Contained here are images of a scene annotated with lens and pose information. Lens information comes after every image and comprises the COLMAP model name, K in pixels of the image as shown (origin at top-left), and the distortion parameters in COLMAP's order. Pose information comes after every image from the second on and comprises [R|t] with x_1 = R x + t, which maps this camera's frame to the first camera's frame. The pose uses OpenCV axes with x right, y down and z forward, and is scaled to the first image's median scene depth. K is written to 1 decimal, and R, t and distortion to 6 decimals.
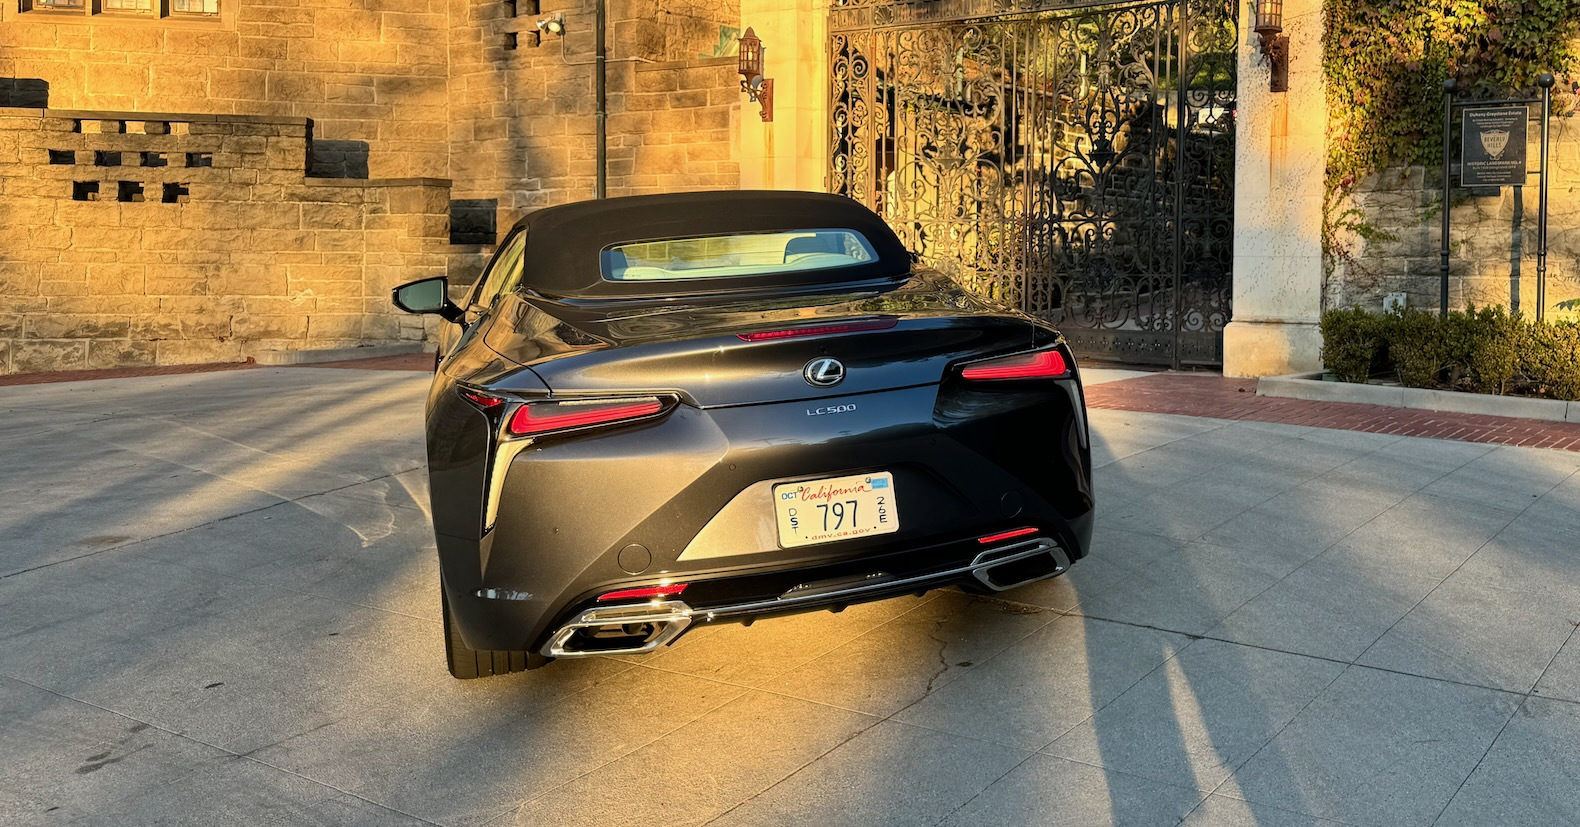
lens RADIAL K [[1396.2, 0, 984.4], [0, 1396.2, 309.5], [0, 0, 1]] dist [0.099771, -0.103591]
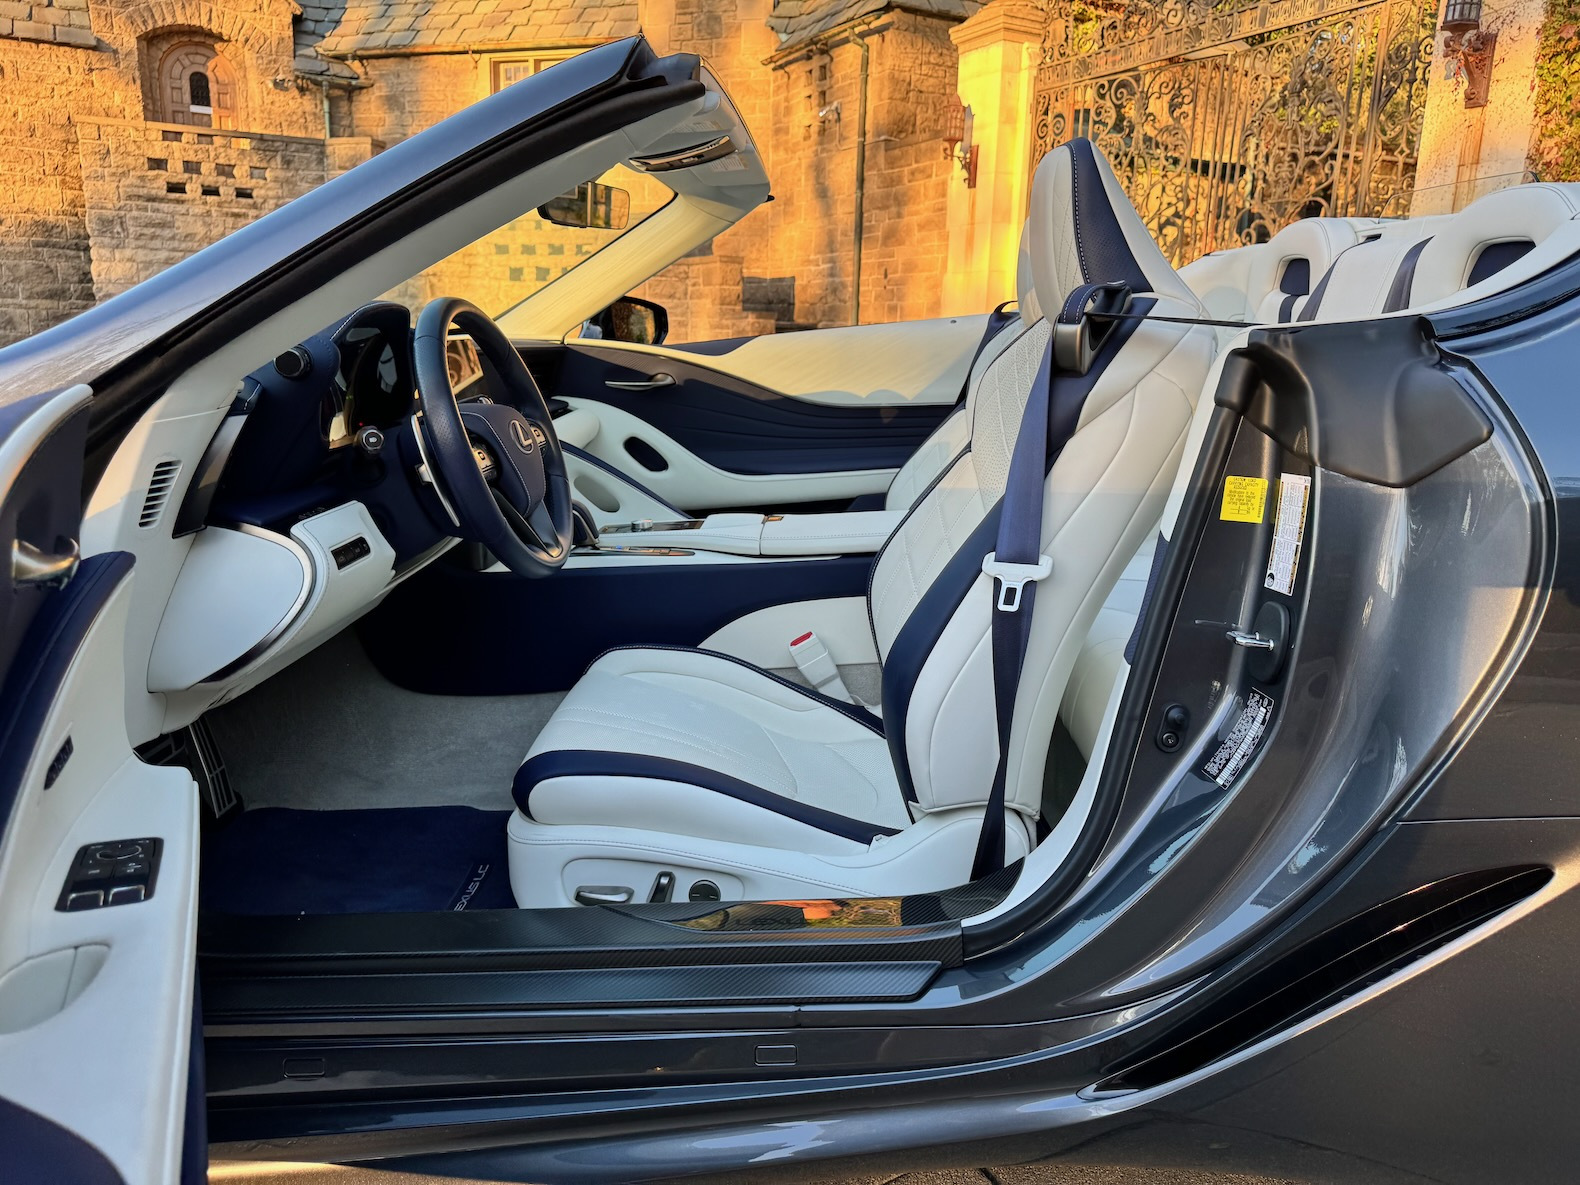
lens RADIAL K [[1125.0, 0, 799.0], [0, 1125.0, 586.0], [0, 0, 1]] dist [0.000463, -0.000869]
pose [[0.871896, 0.120243, -0.474699, 0.210739], [-0.035123, 0.982243, 0.184294, 0.009917], [0.488430, -0.144012, 0.860637, 0.211800]]
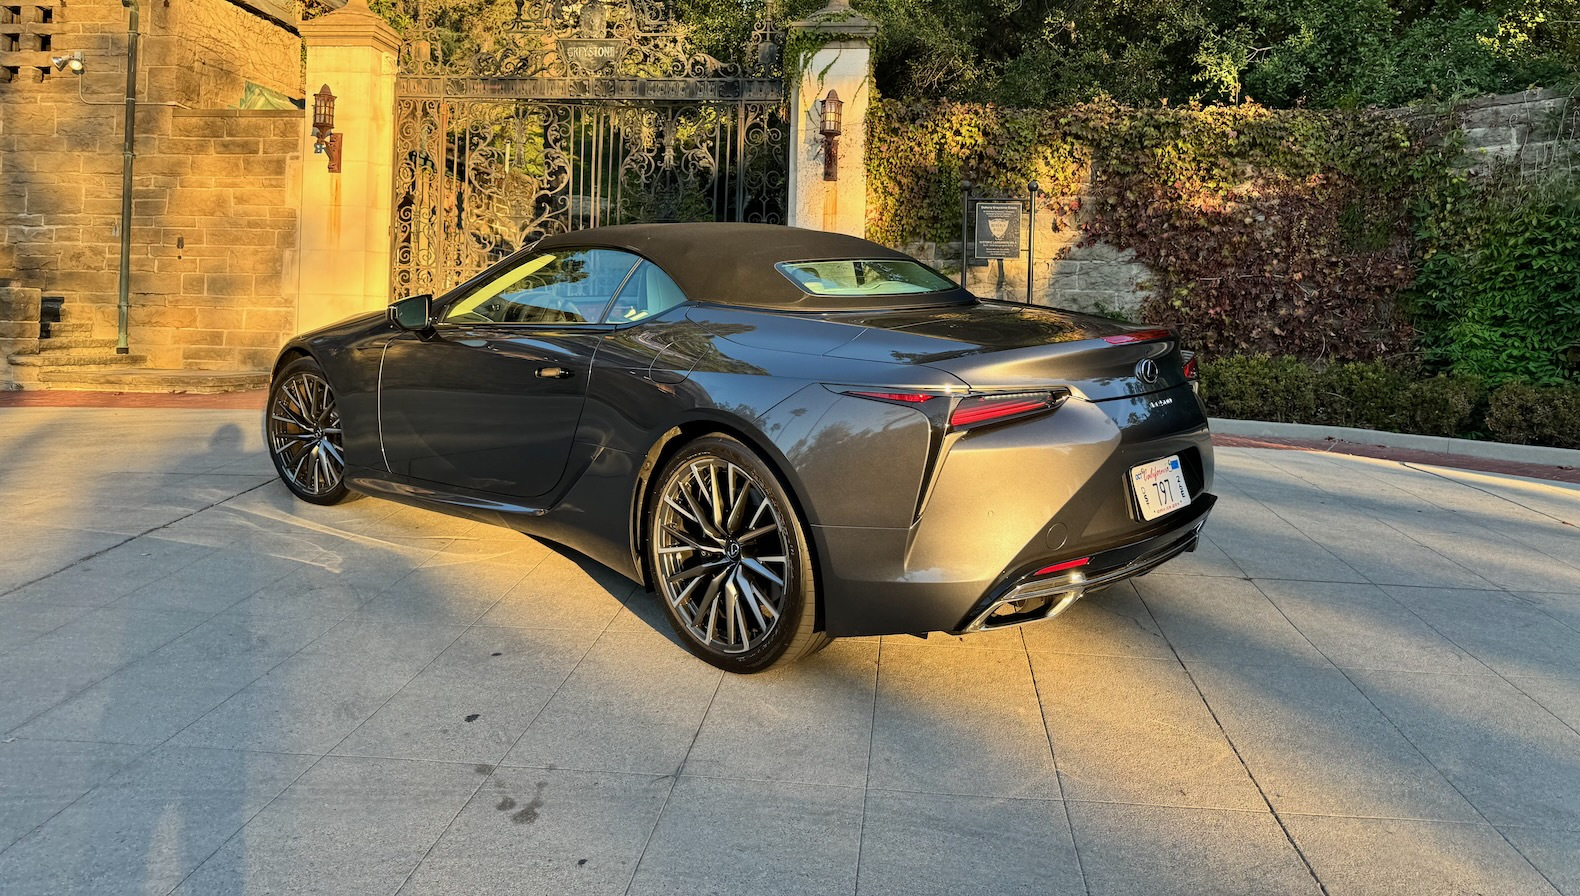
lens RADIAL K [[1102.8, 0, 786.9], [0, 1102.8, 314.0], [0, 0, 1]] dist [0.065670, -0.111133]
pose [[0.892467, 0.020198, 0.450660, -0.288674], [-0.001427, 0.999119, -0.041954, 0.012658], [-0.451110, 0.036799, 0.891709, 0.105316]]
